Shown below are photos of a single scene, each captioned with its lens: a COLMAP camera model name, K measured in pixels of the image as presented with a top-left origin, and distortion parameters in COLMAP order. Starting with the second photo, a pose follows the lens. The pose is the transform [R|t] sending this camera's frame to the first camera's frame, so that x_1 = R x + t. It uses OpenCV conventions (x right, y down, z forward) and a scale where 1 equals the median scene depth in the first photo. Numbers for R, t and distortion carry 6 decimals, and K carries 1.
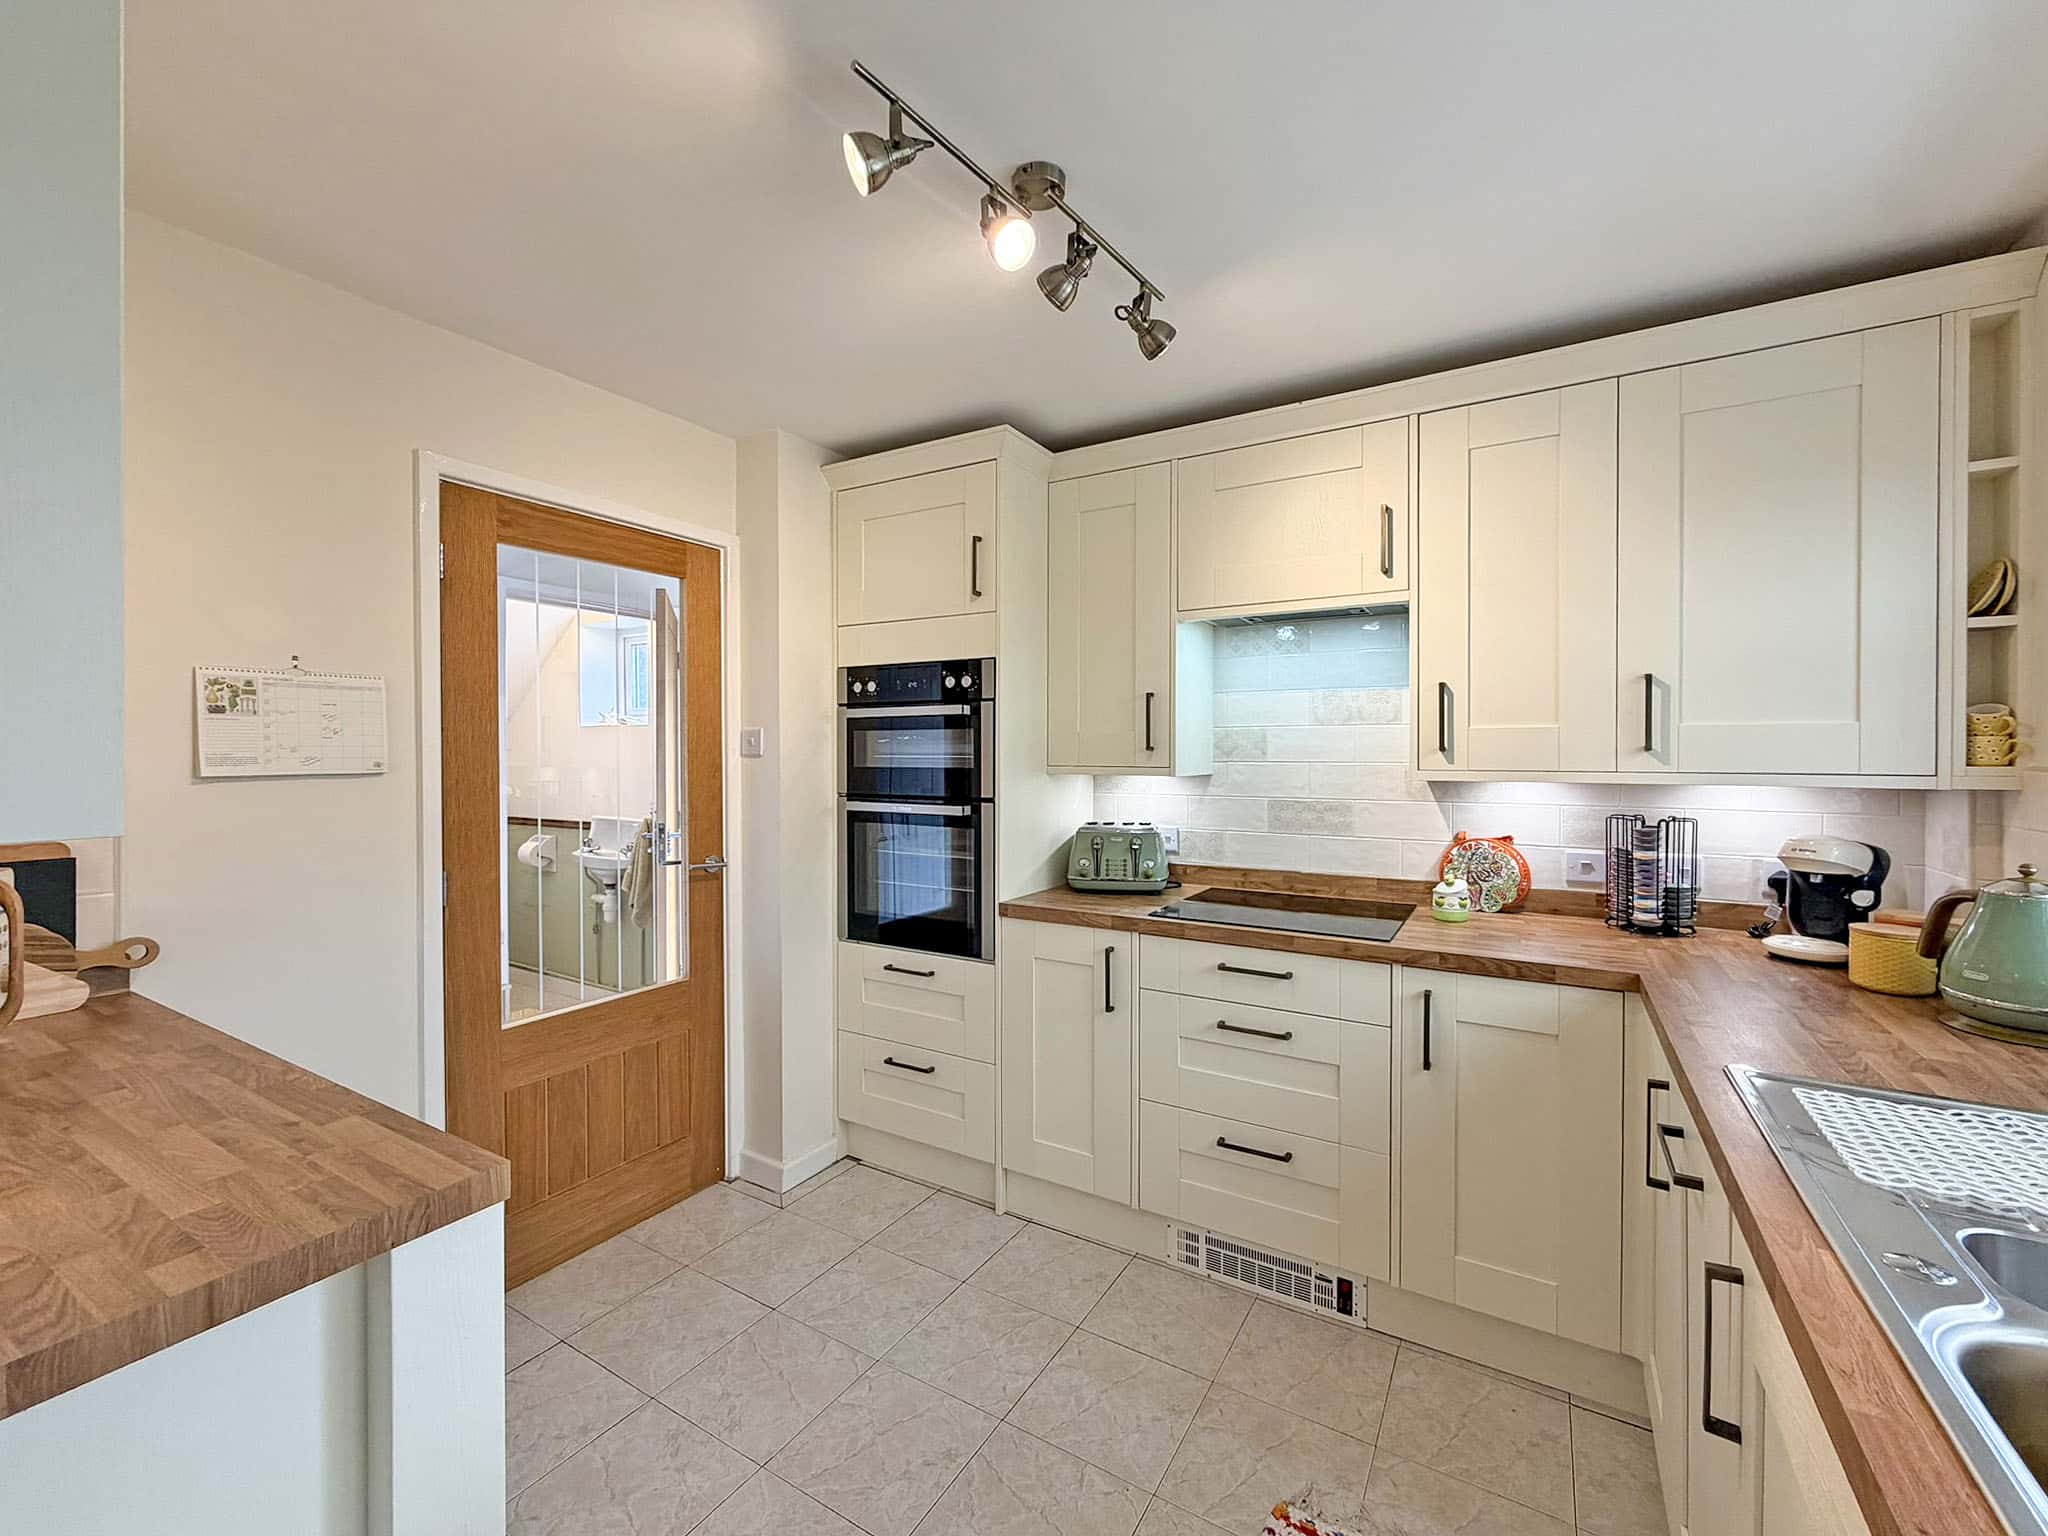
lens RADIAL K [[802.8, 0, 1020.3], [0, 802.8, 773.3], [0, 0, 1]] dist [-0.000252, -0.000458]
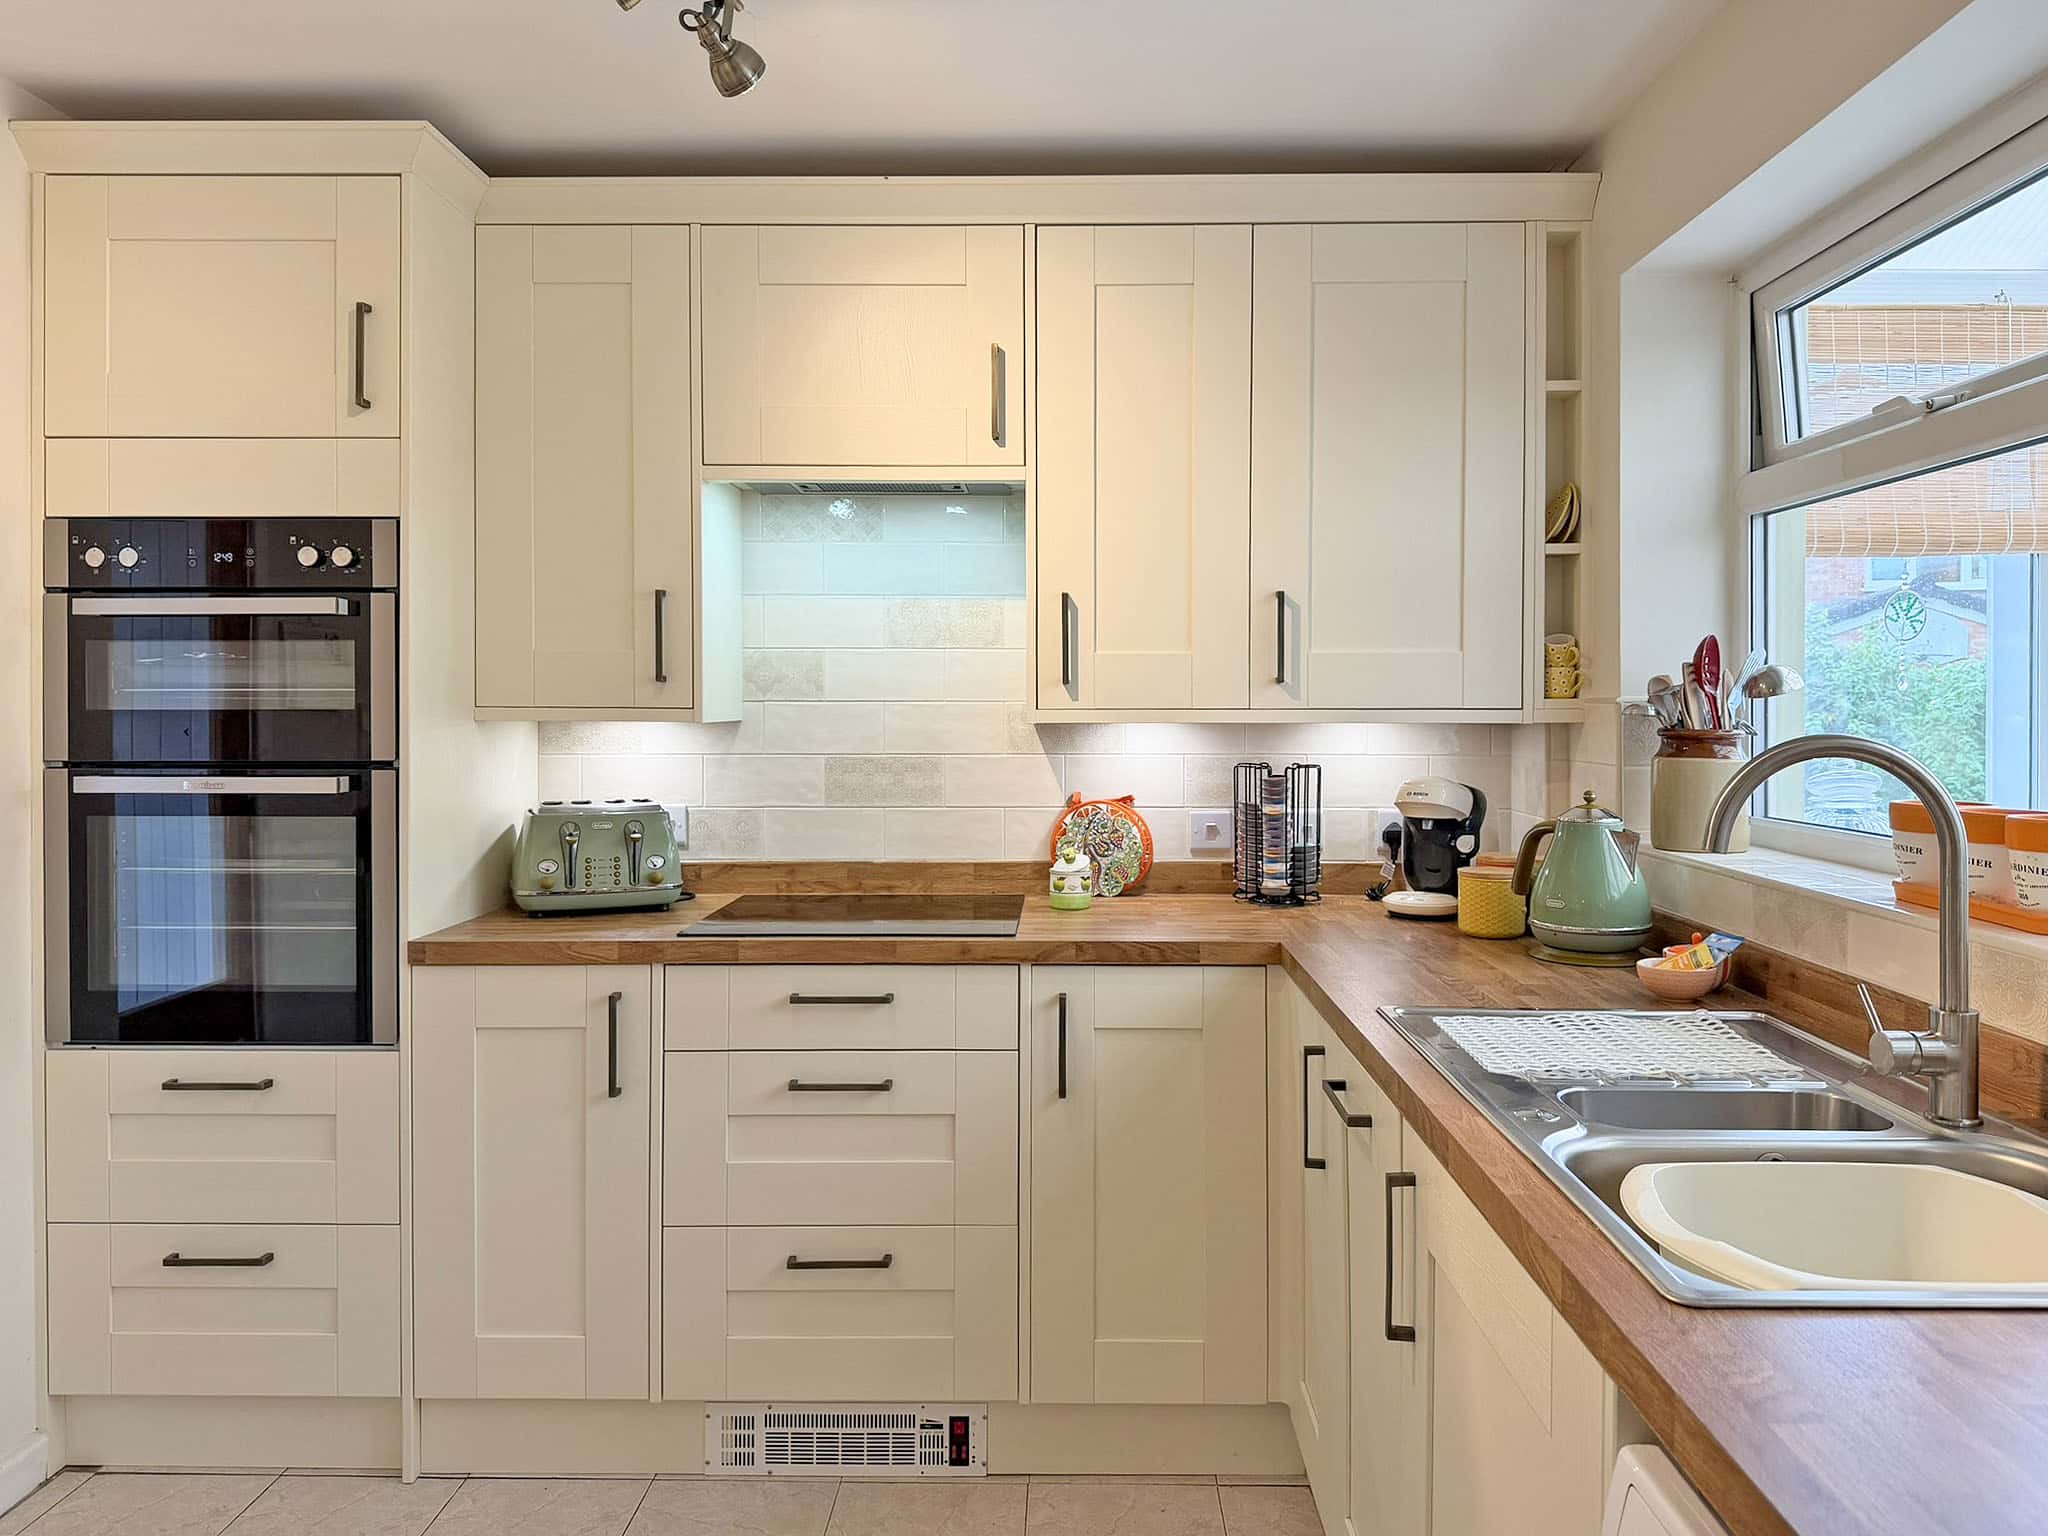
lens RADIAL K [[1423.3, 0, 1024.0], [0, 1423.3, 768.0], [0, 0, 1]] dist [0.118004, -0.174944]
pose [[0.861545, -0.025226, 0.507054, -0.179625], [0.014659, 0.999584, 0.024822, 0.016909], [-0.507470, -0.013953, 0.861557, -0.132683]]
